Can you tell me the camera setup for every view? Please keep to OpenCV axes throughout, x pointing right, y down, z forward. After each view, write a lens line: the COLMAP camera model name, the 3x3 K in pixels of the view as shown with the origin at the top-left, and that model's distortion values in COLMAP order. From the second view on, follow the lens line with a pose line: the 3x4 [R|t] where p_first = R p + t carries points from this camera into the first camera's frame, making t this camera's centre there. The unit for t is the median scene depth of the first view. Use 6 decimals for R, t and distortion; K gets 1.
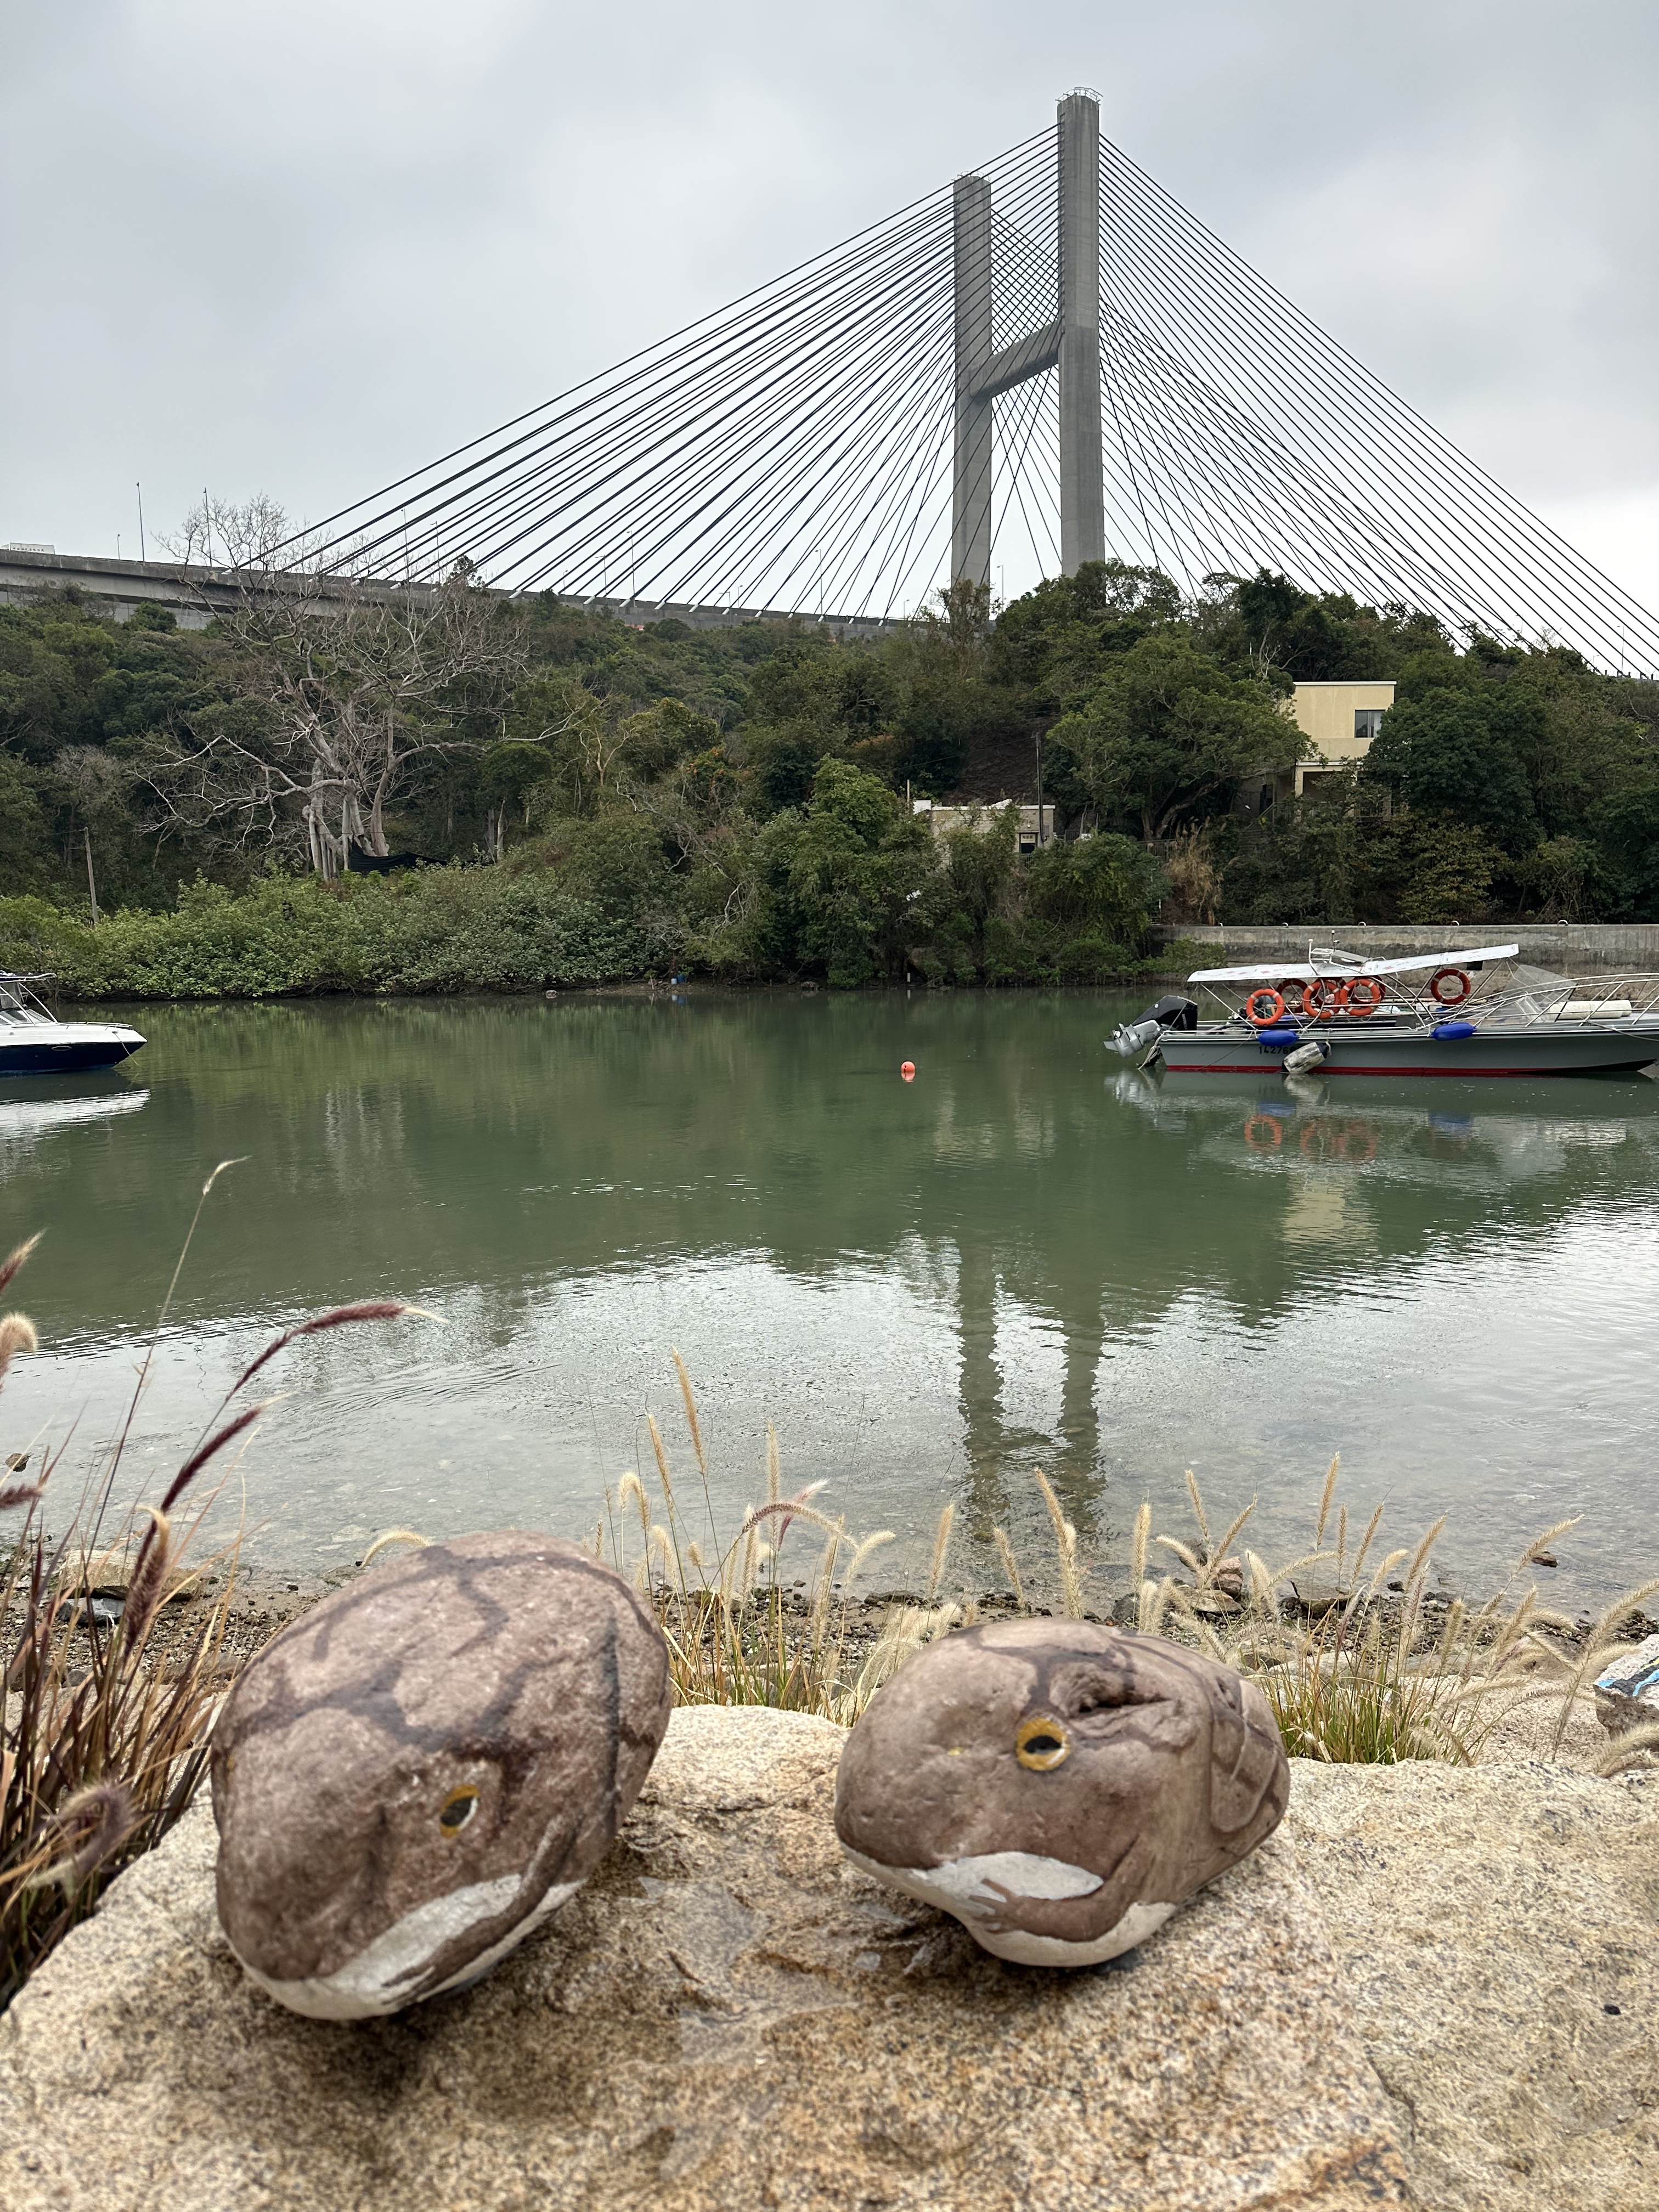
lens RADIAL K [[1531.6, 0, 839.4], [0, 1531.6, 1105.5], [0, 0, 1]] dist [0.068575, -0.128004]
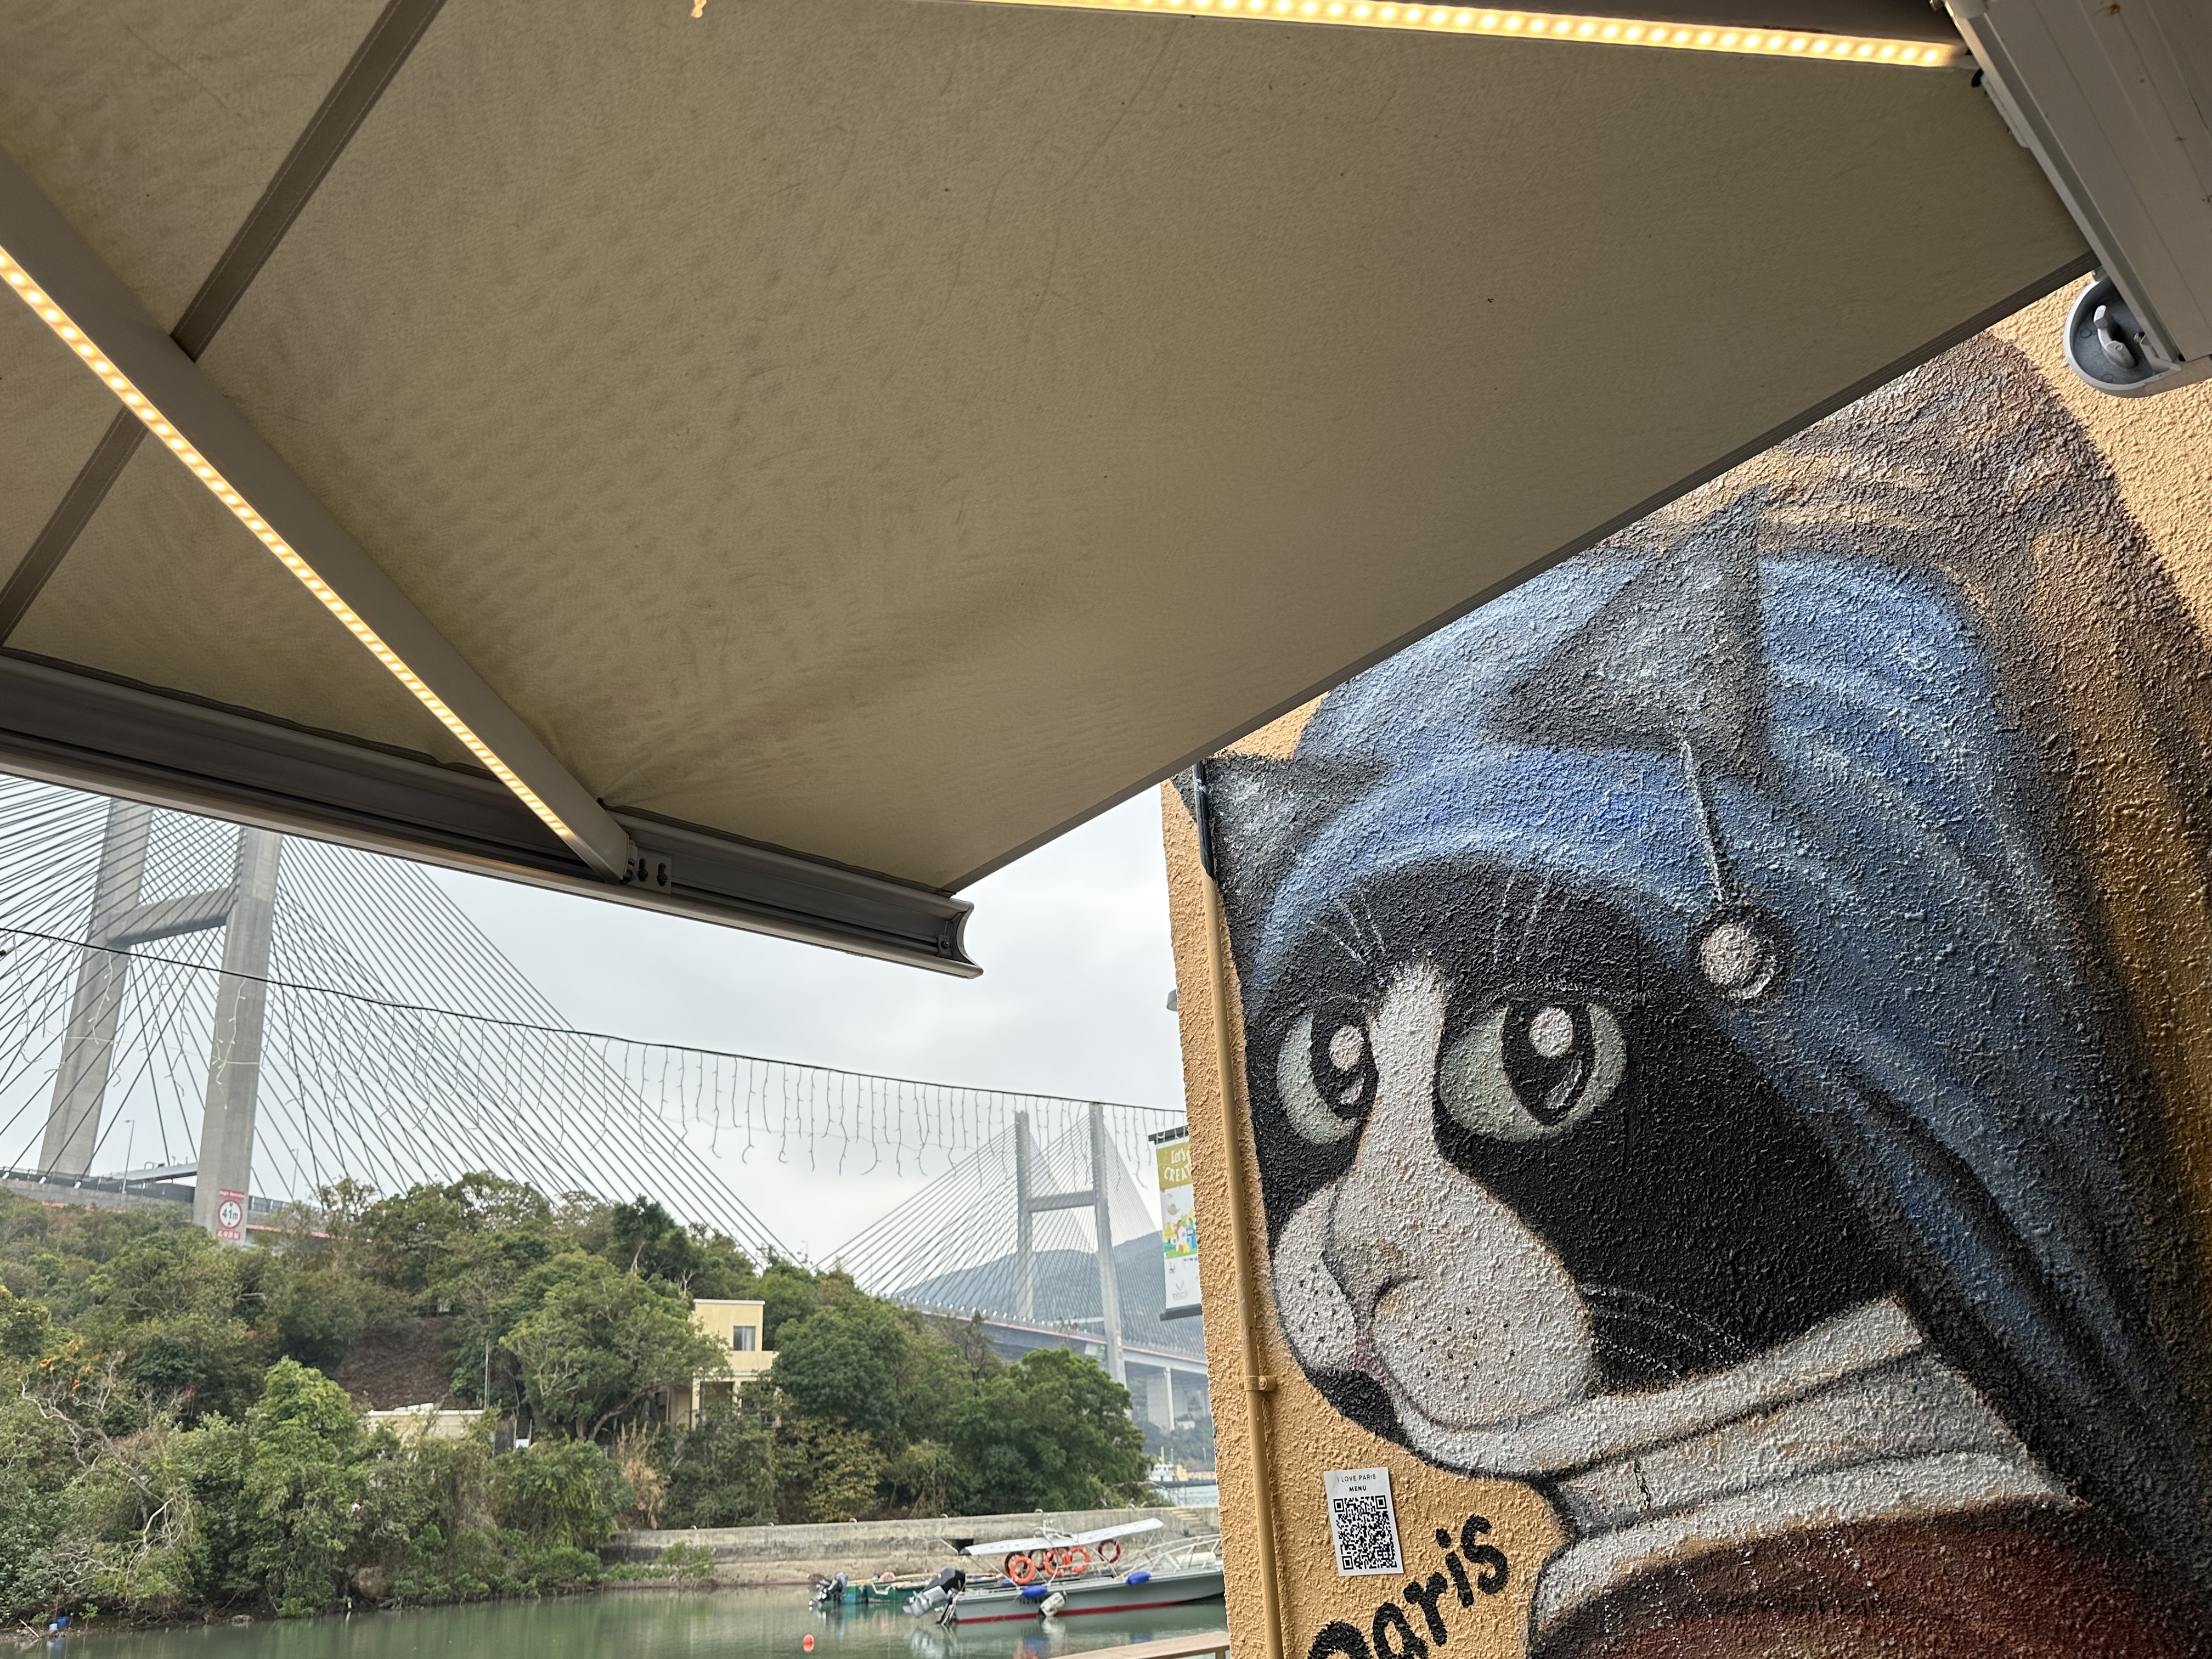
lens RADIAL K [[1665.5, 0, 1111.0], [0, 1665.5, 832.9], [0, 0, 1]] dist [0.003908, -0.012789]
pose [[0.756803, 0.215501, 0.617097, -0.323295], [0.120909, 0.881642, -0.456166, 0.020785], [-0.642363, 0.419840, 0.641174, -0.140475]]
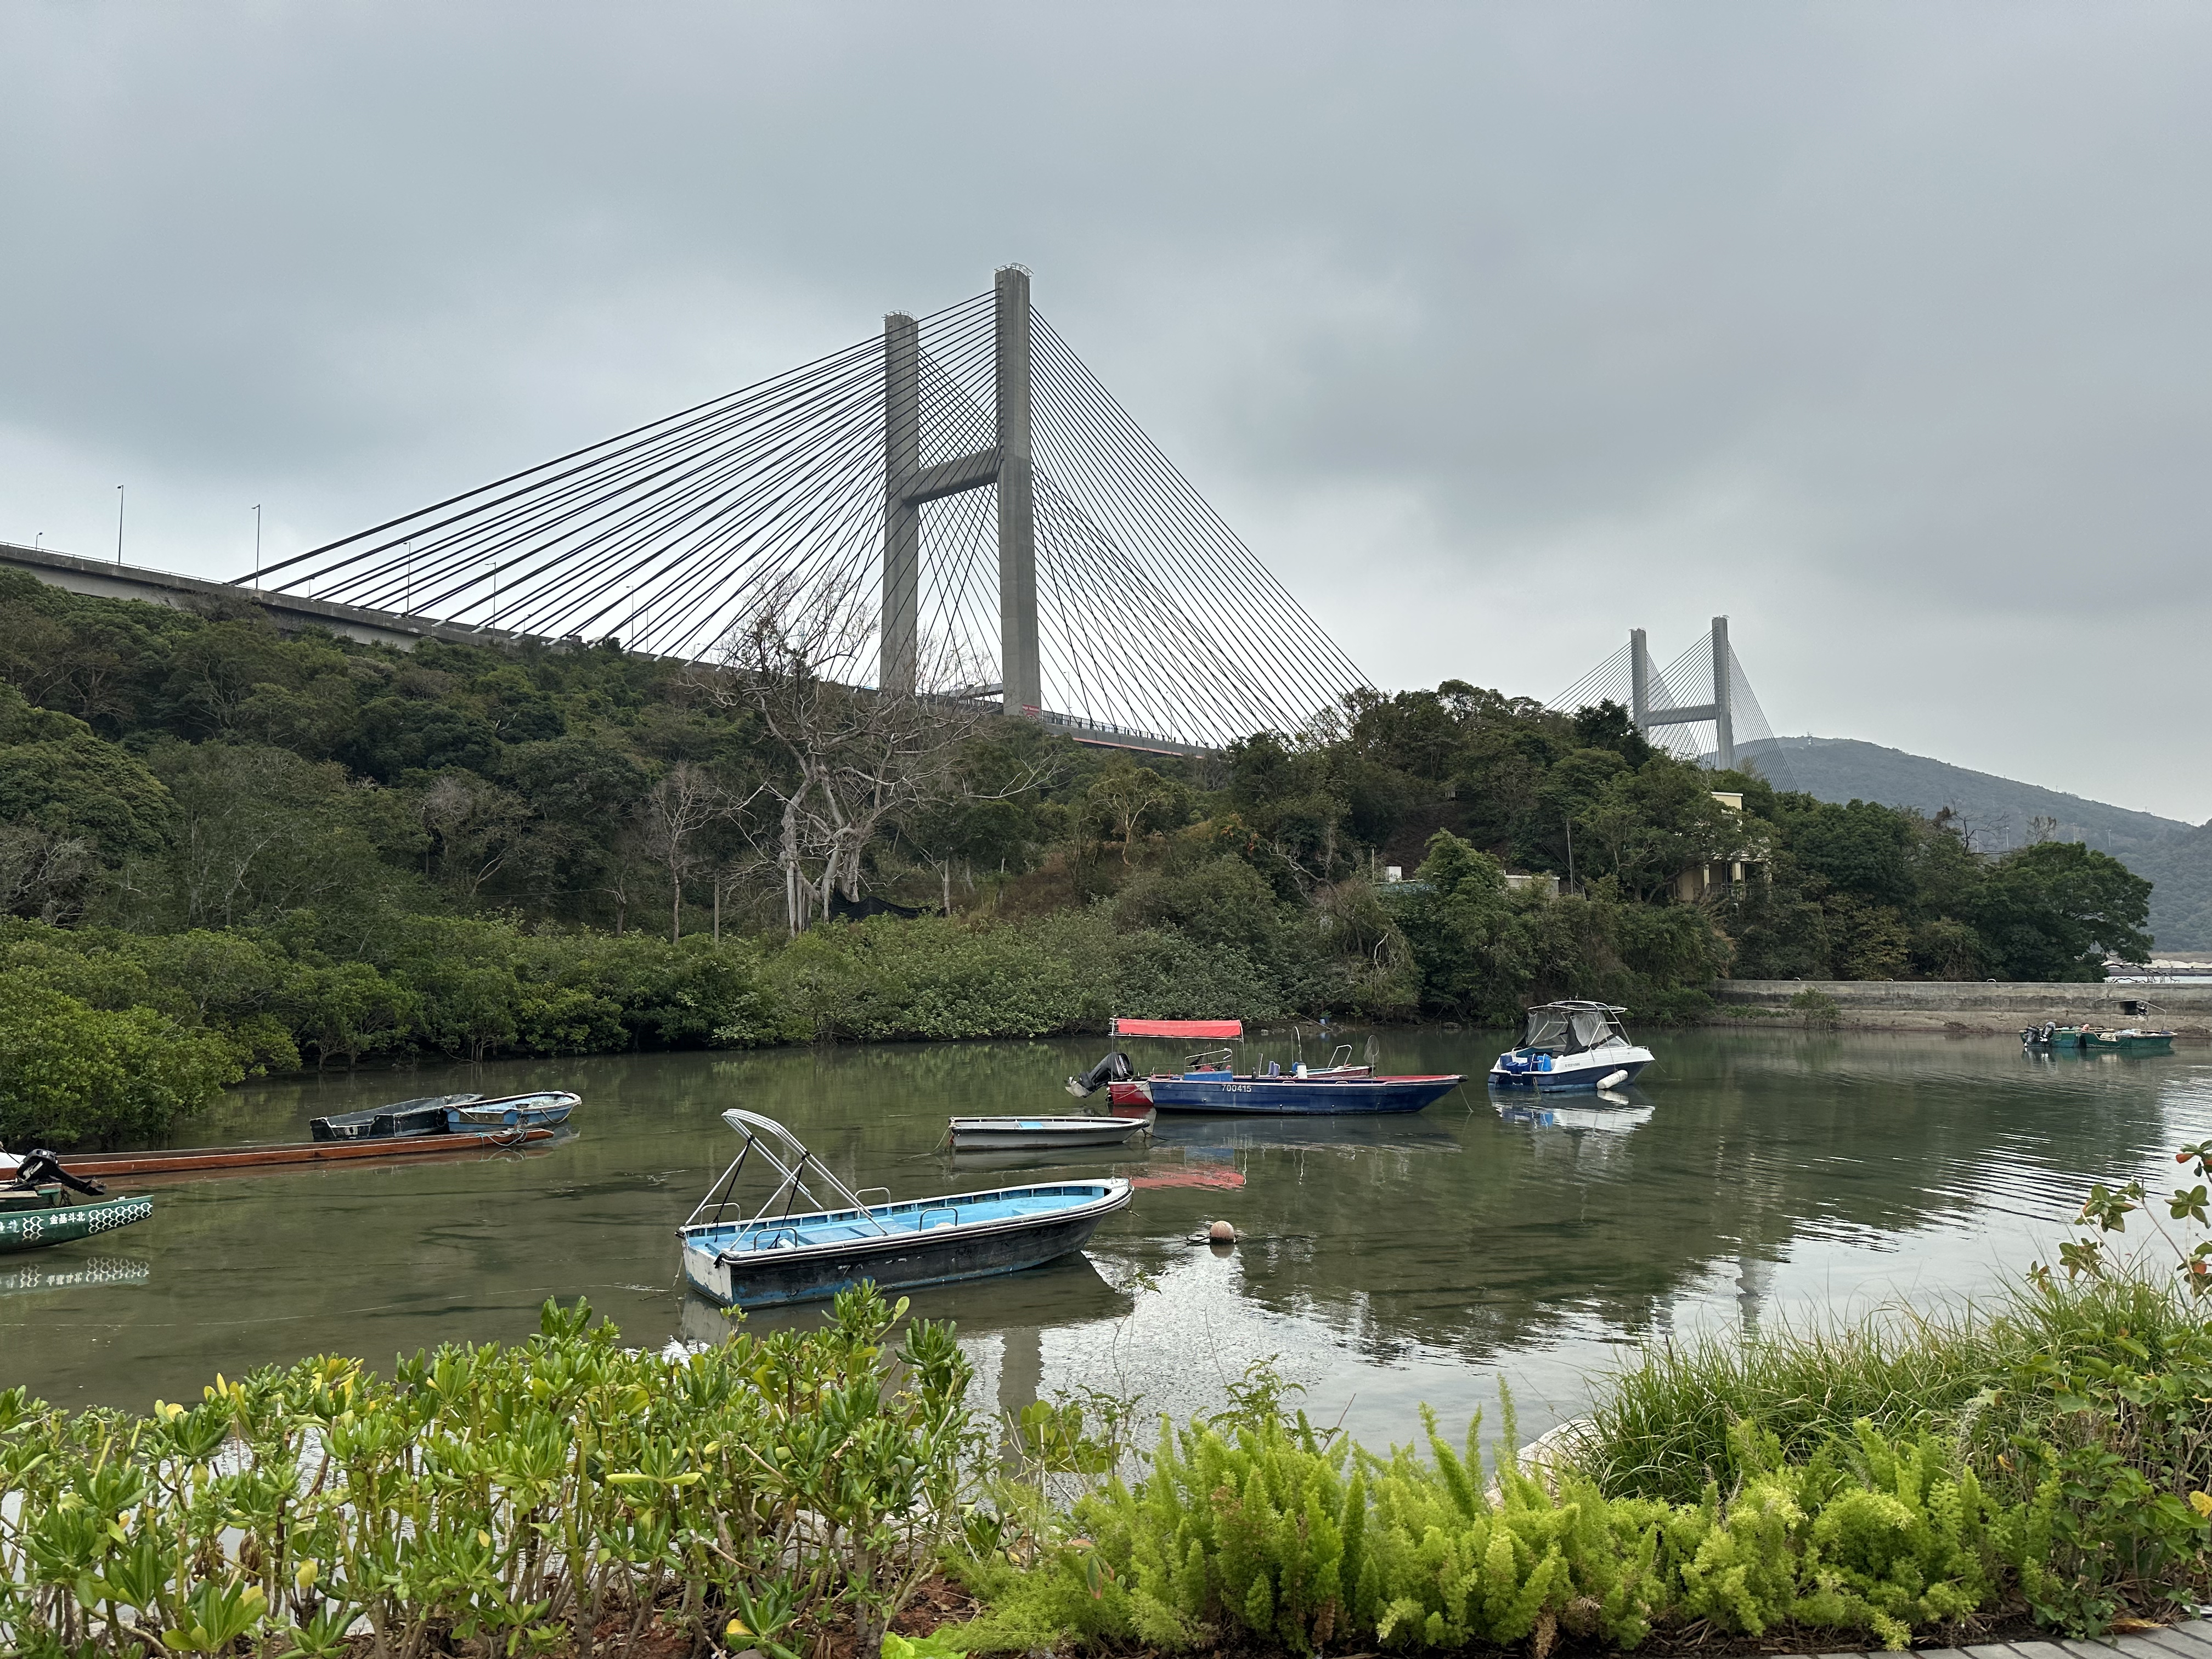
lens RADIAL K [[1540.8, 0, 1106.1], [0, 1540.8, 819.3], [0, 0, 1]] dist [0.087433, -0.129658]
pose [[0.924528, 0.052845, 0.377432, -0.679533], [0.032759, 0.975656, -0.216847, 0.012511], [-0.379703, 0.212845, 0.900290, 0.031056]]
